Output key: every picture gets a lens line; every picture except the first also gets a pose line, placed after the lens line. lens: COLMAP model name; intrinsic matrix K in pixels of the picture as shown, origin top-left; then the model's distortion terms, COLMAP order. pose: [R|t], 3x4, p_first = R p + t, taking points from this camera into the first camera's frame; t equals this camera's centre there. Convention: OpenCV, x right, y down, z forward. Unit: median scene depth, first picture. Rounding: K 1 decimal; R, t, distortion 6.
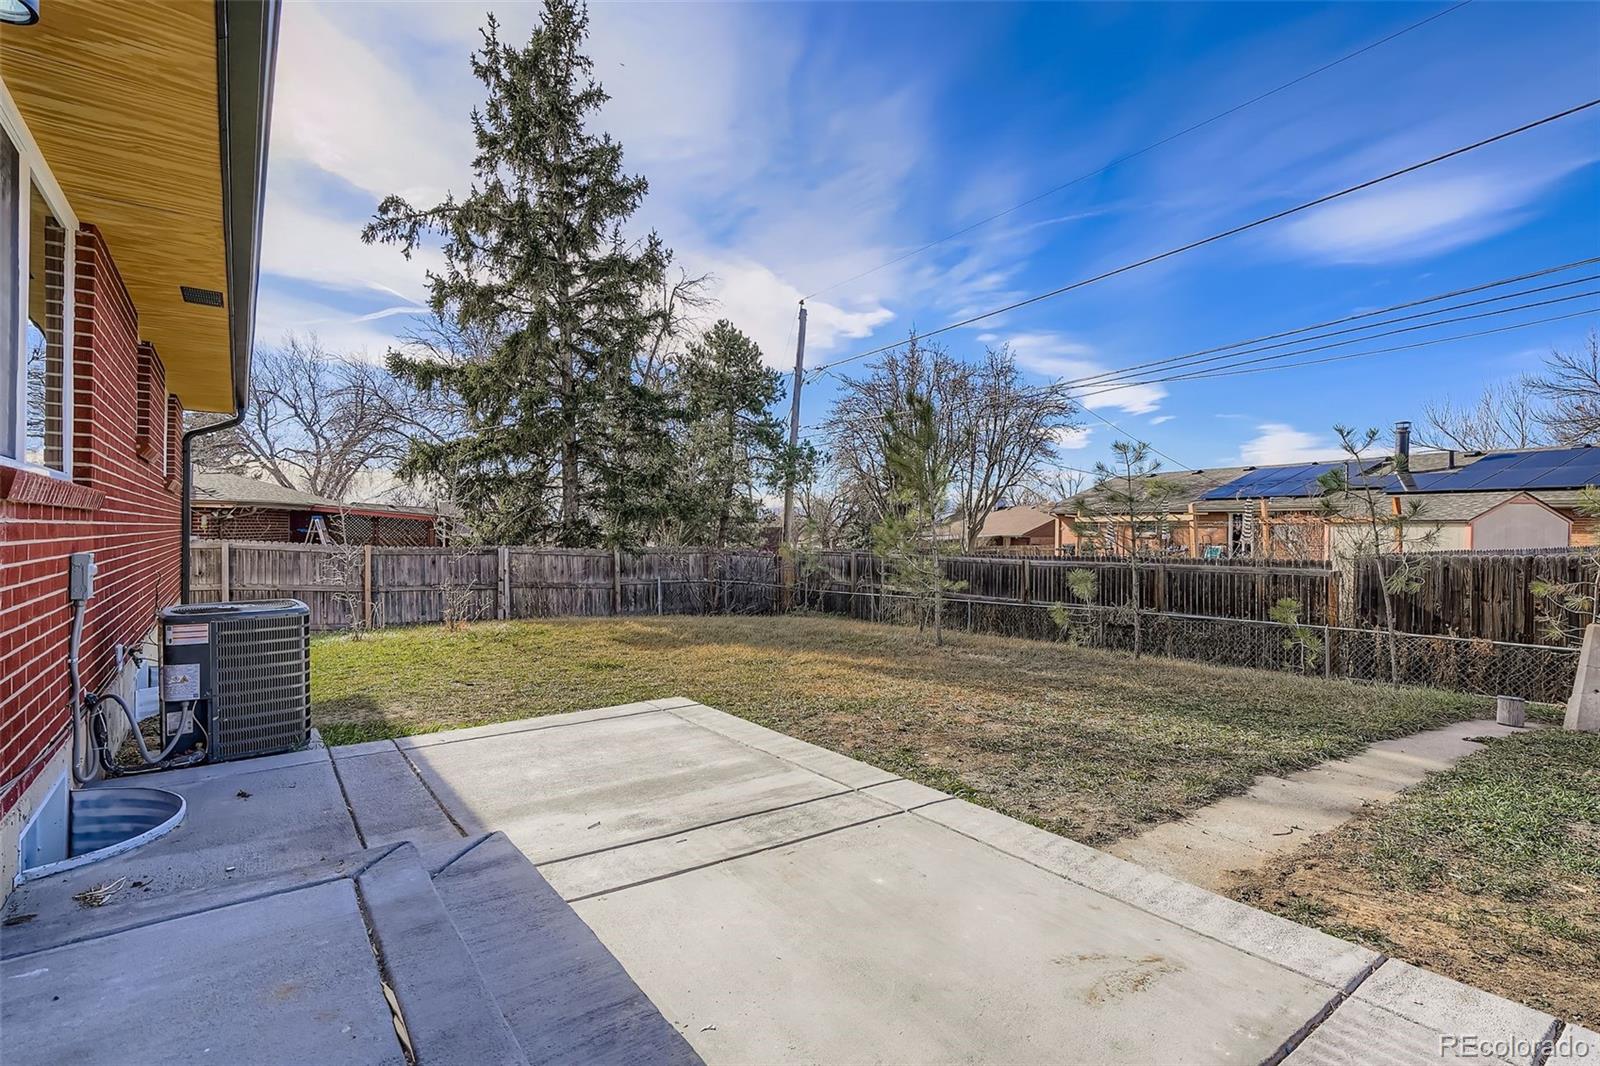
lens RADIAL K [[745.7, 0, 781.3], [0, 745.7, 527.2], [0, 0, 1]] dist [0.000747, 0.000467]
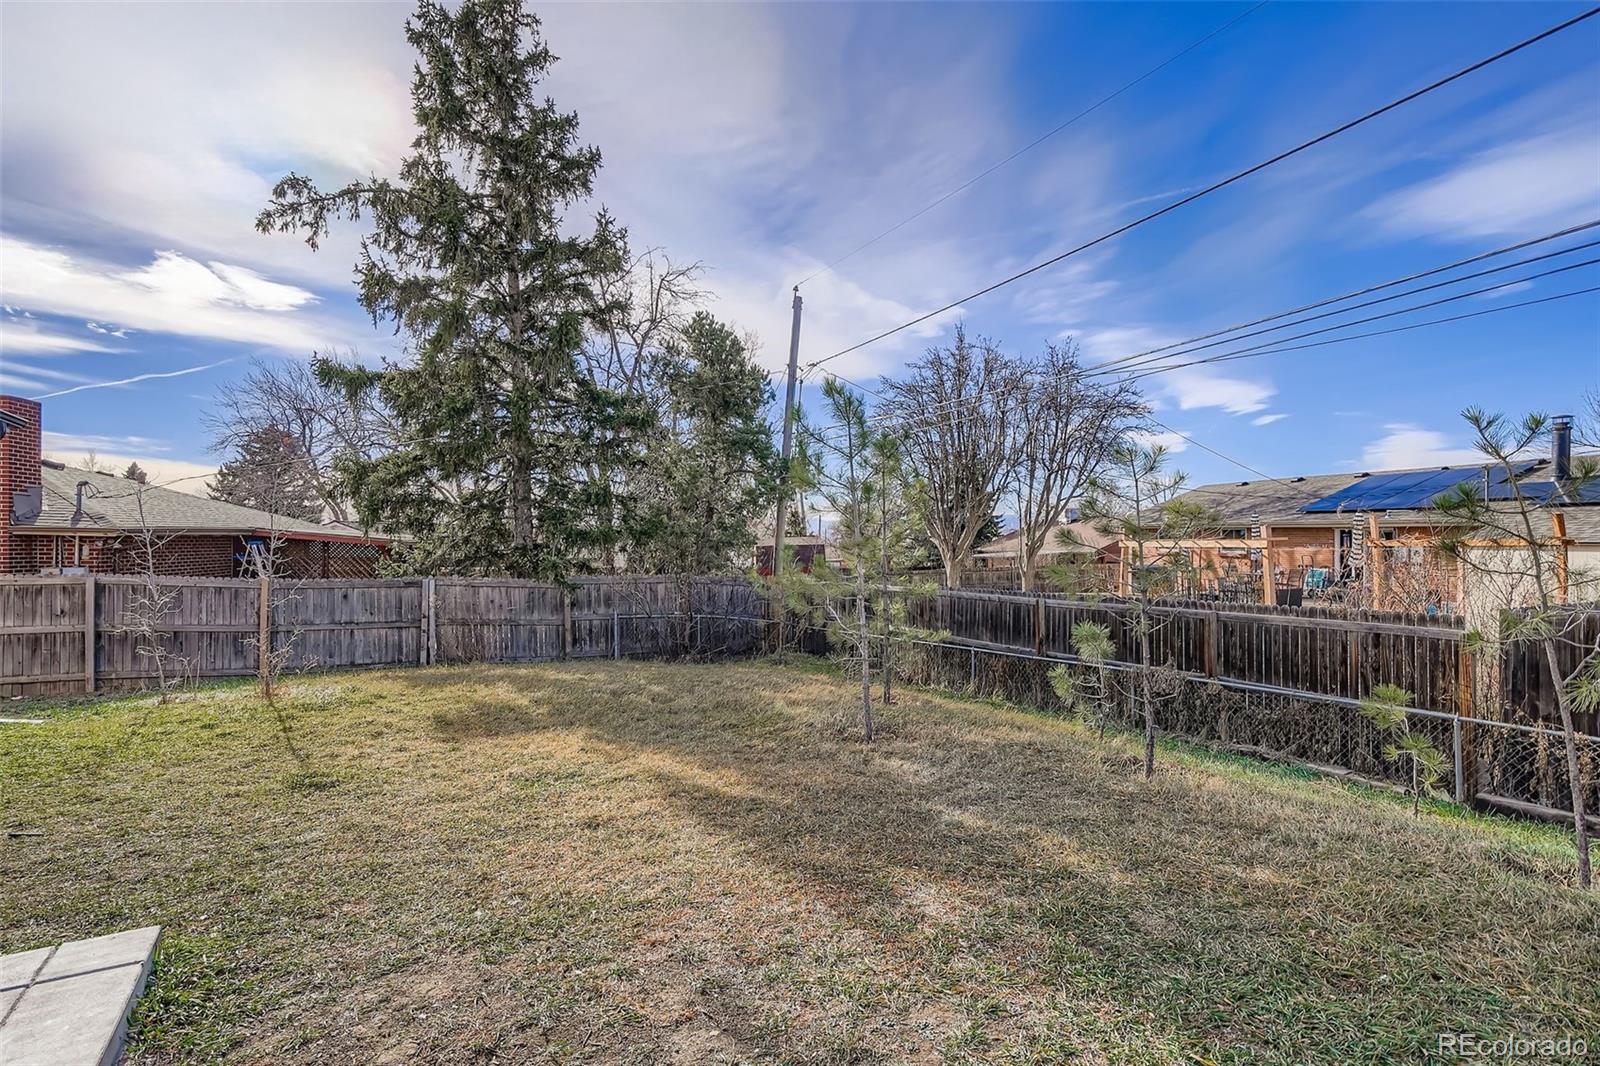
lens RADIAL K [[733.2, 0, 808.4], [0, 733.2, 529.2], [0, 0, 1]] dist [-0.001599, -0.000775]
pose [[0.994847, -0.004739, -0.101275, 0.142105], [0.003887, 0.999955, -0.008603, -0.019912], [0.101311, 0.008165, 0.994821, 0.185400]]
